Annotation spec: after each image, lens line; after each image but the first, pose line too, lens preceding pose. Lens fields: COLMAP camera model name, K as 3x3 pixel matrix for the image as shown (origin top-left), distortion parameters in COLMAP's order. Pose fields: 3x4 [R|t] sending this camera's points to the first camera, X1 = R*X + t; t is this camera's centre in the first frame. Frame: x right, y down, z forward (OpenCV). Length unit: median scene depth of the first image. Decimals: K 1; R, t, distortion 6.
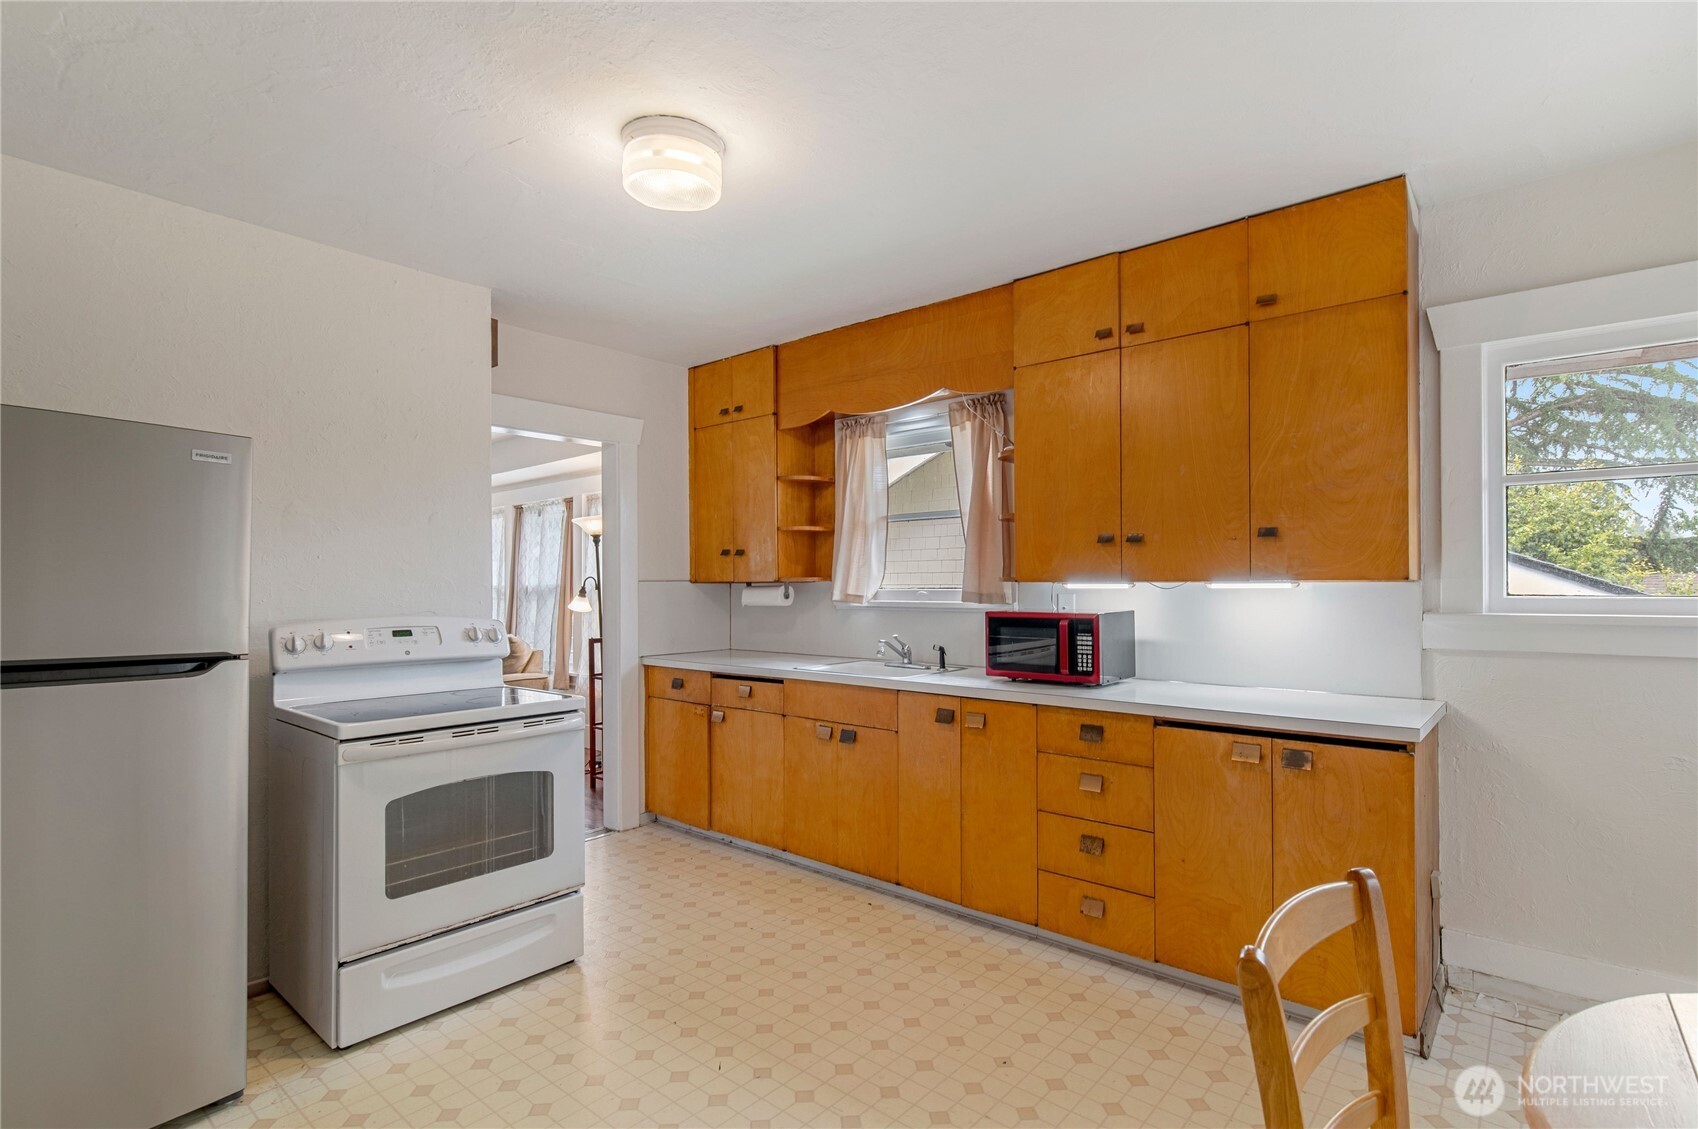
lens RADIAL K [[820.8, 0, 847.3], [0, 820.8, 587.6], [0, 0, 1]] dist [0.011846, -0.000352]
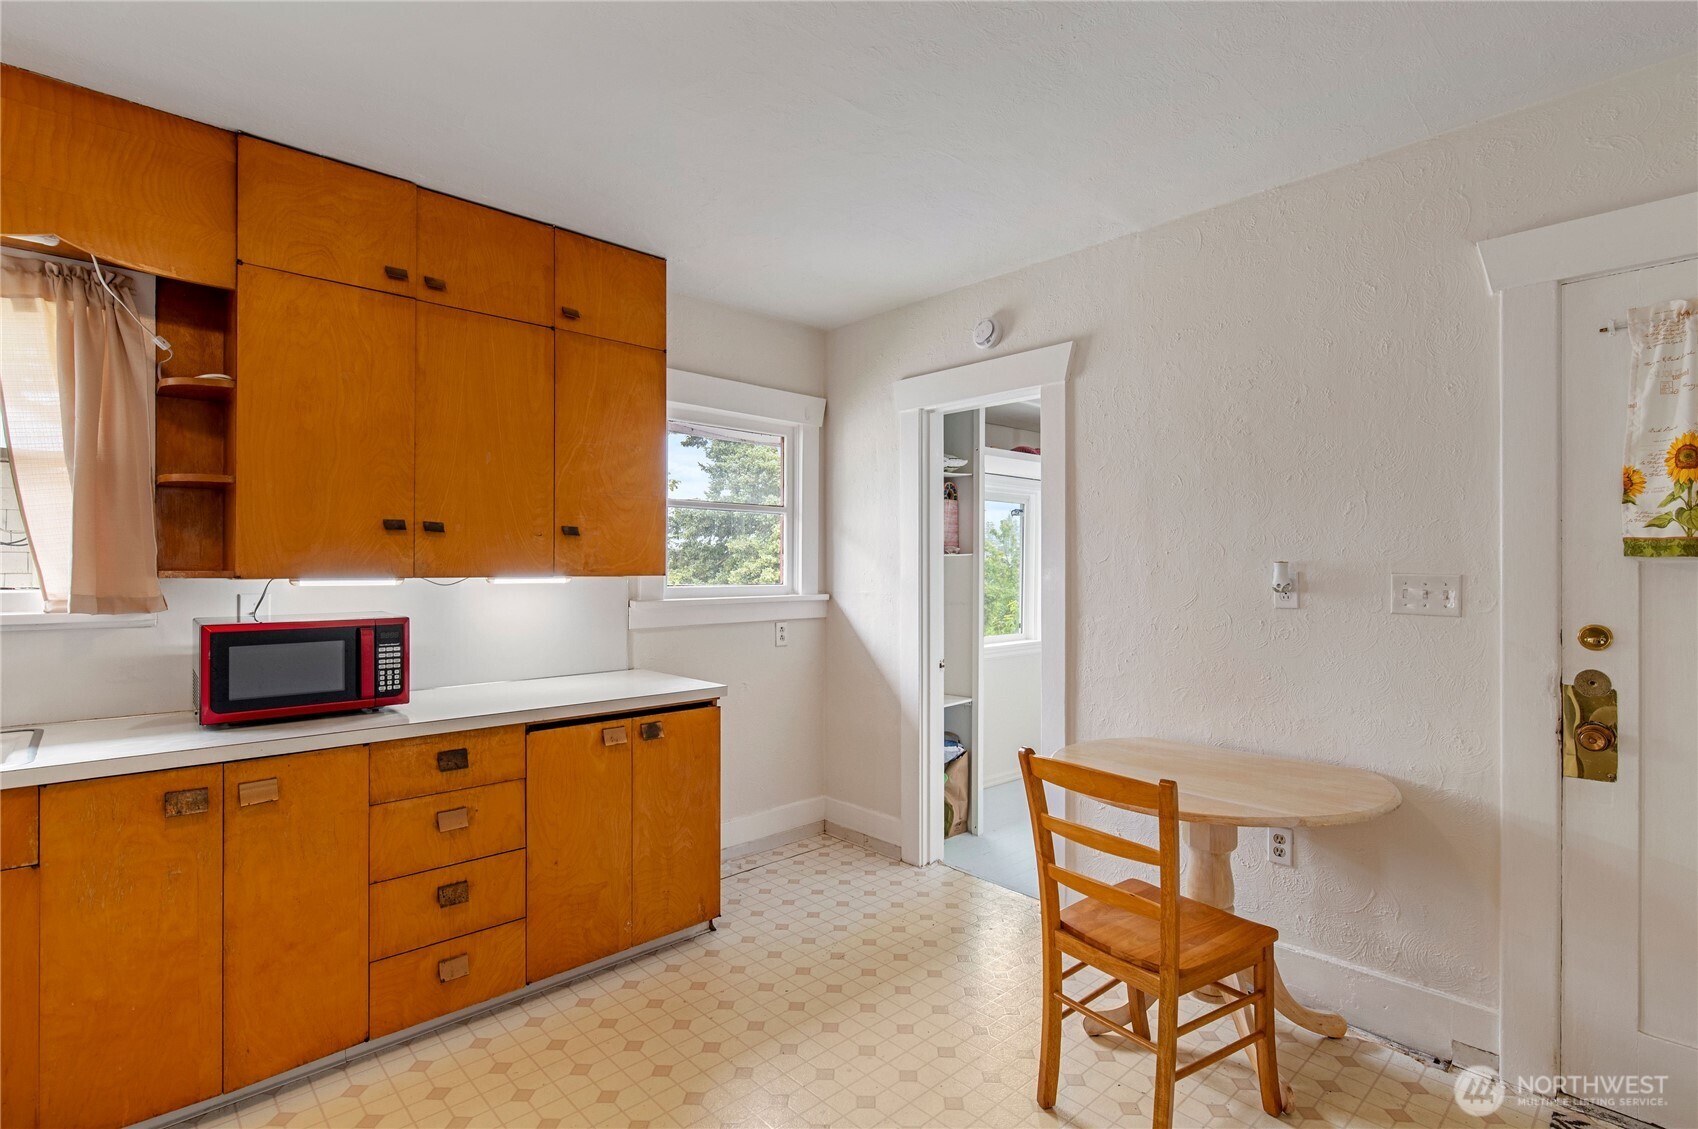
lens RADIAL K [[820.8, 0, 837.6], [0, 820.8, 560.1], [0, 0, 1]] dist [0.011846, -0.000352]
pose [[0.122813, 0.006328, 0.992410, -0.450300], [-0.003039, 0.999977, -0.006000, -0.021106], [-0.992425, -0.002279, 0.122829, 0.466993]]
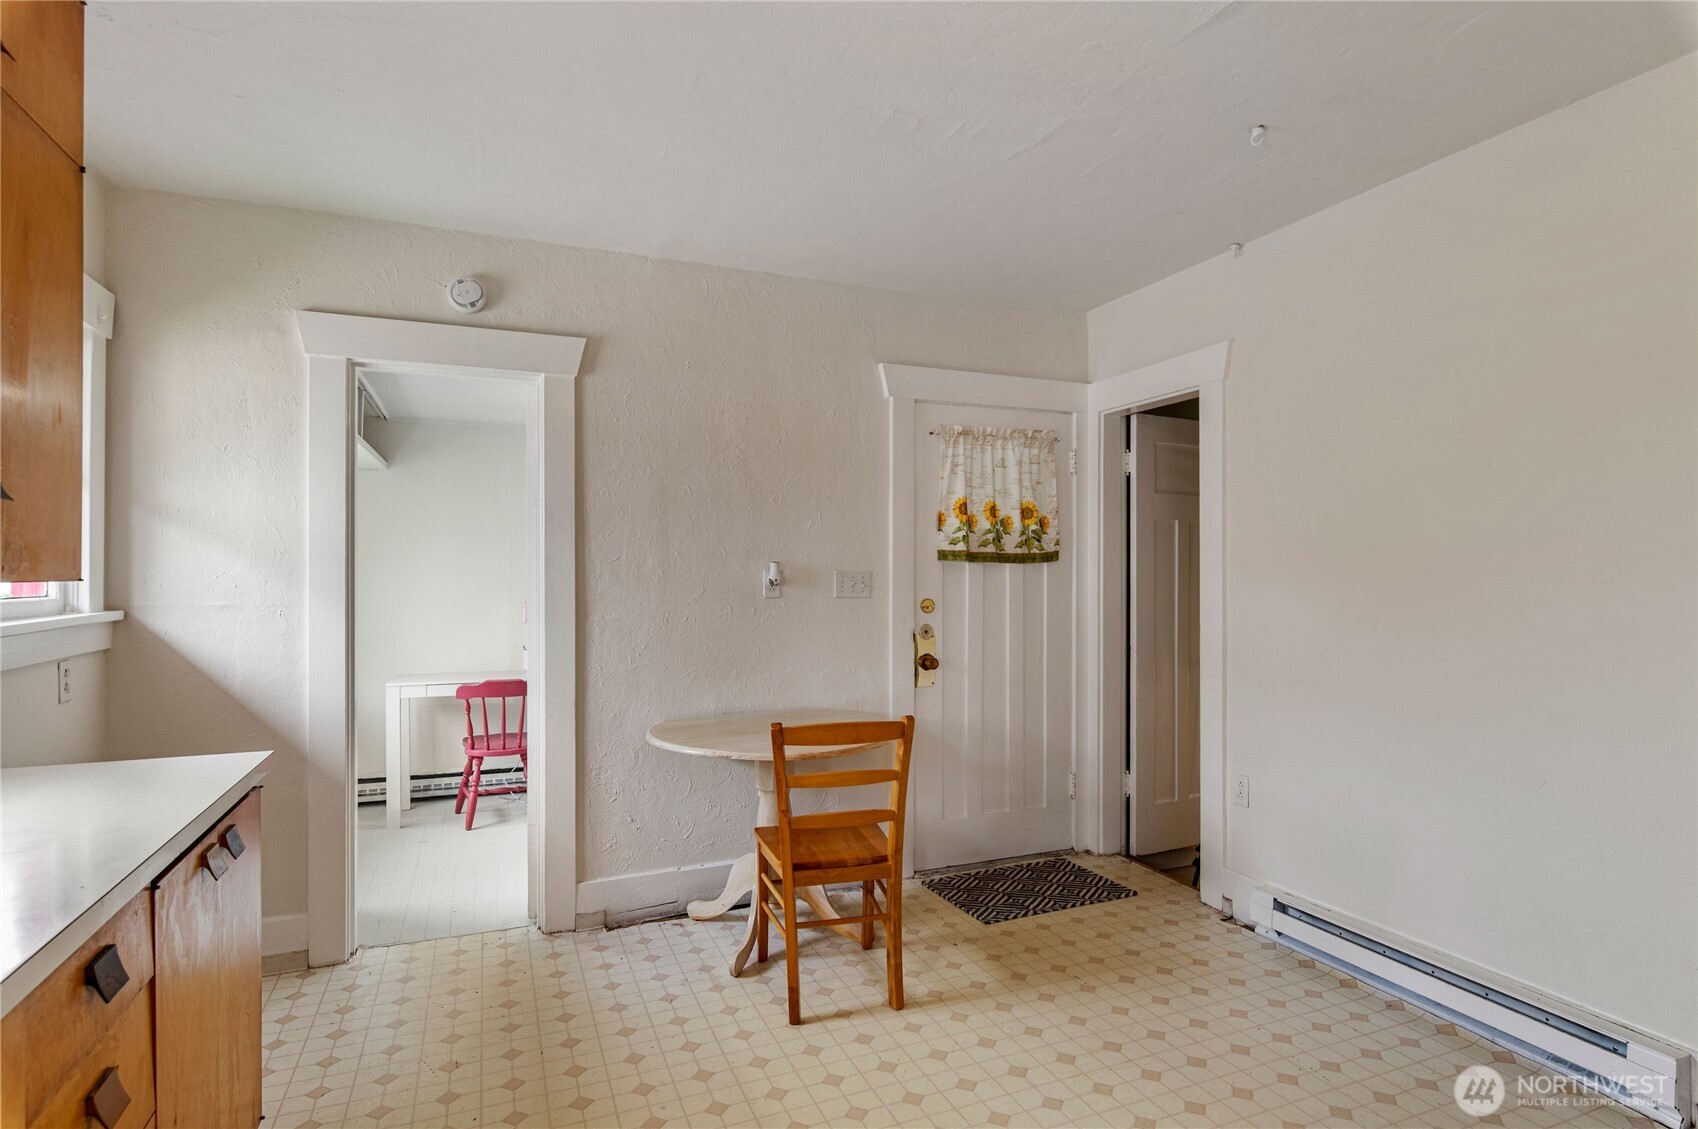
lens RADIAL K [[901.6, 0, 859.2], [0, 901.6, 561.7], [0, 0, 1]] dist [0.003938, -0.000777]
pose [[-0.893992, 0.005396, 0.448050, -0.202366], [-0.000256, 0.999921, -0.012555, -0.011583], [-0.448083, -0.011339, -0.893920, 1.129951]]
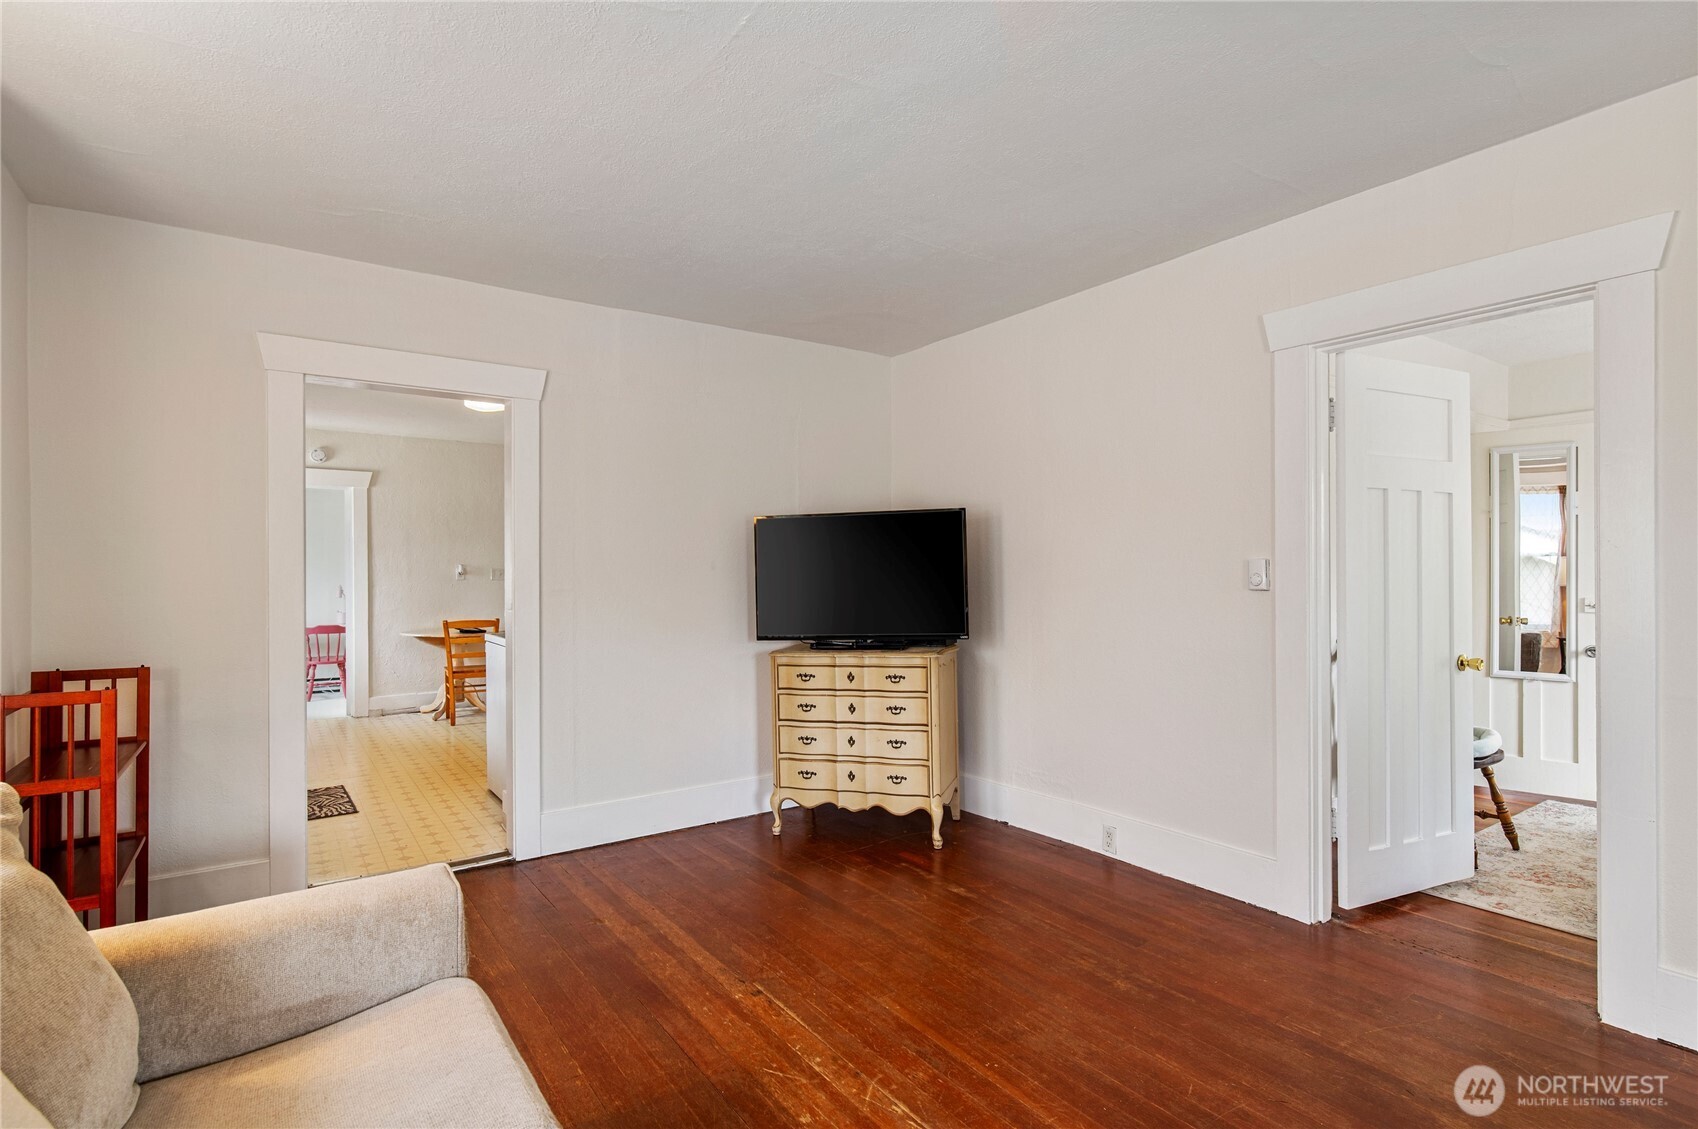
lens RADIAL K [[820.8, 0, 839.6], [0, 820.8, 568.6], [0, 0, 1]] dist [0.011846, -0.000352]
pose [[-0.967450, 0.006094, 0.252990, -1.352038], [0.004375, 0.999963, -0.007359, 0.010579], [-0.253026, -0.006012, -0.967441, 2.291079]]
